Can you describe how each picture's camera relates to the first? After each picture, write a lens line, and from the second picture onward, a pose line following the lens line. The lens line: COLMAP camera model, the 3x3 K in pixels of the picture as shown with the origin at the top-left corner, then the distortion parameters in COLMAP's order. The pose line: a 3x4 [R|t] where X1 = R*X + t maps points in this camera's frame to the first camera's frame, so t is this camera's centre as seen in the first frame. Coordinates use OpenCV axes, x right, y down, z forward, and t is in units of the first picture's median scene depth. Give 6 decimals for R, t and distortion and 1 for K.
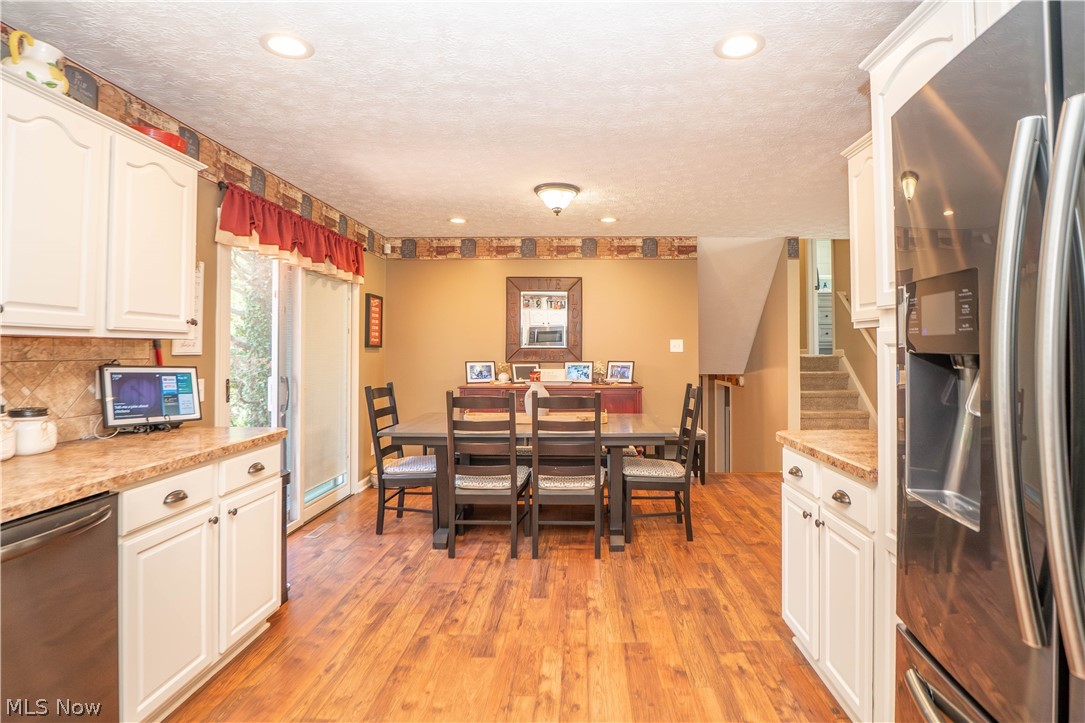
lens RADIAL K [[566.5, 0, 542.5], [0, 566.5, 361.5], [0, 0, 1]] dist [-0.023495, 0.000126]
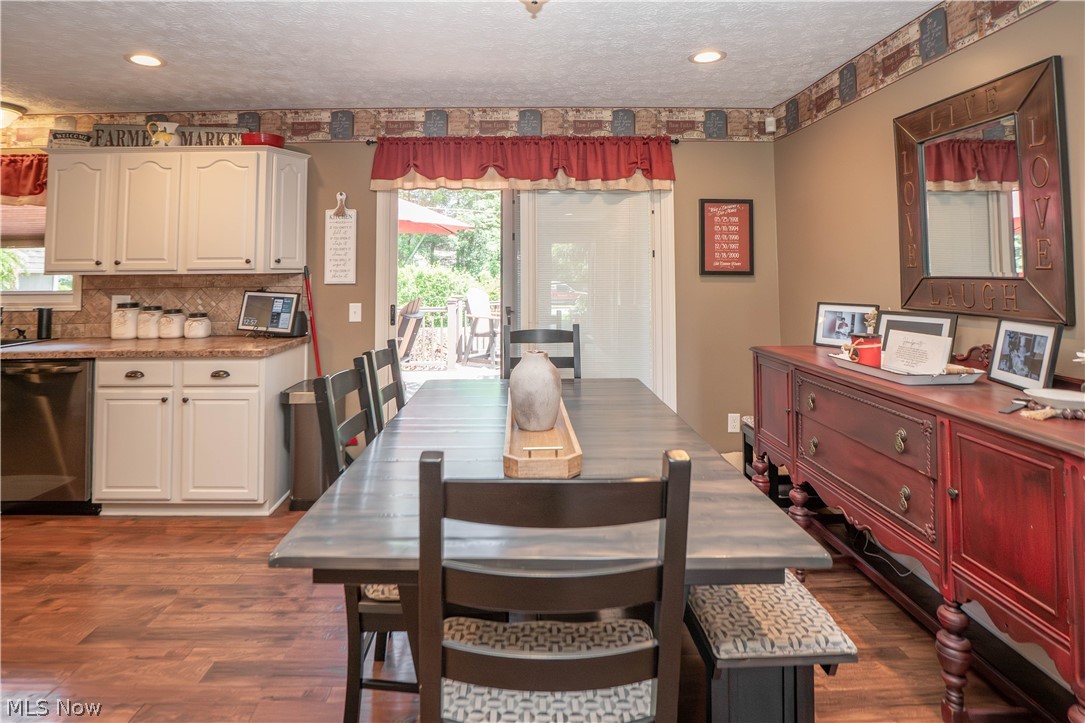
lens RADIAL K [[564.4, 0, 542.4], [0, 564.4, 251.8], [0, 0, 1]] dist [-0.022099, 0.000977]
pose [[0.078702, -0.037204, -0.996204, 0.753968], [-0.016574, 0.999116, -0.038622, -0.048034], [0.996760, 0.019551, 0.078016, 1.478103]]
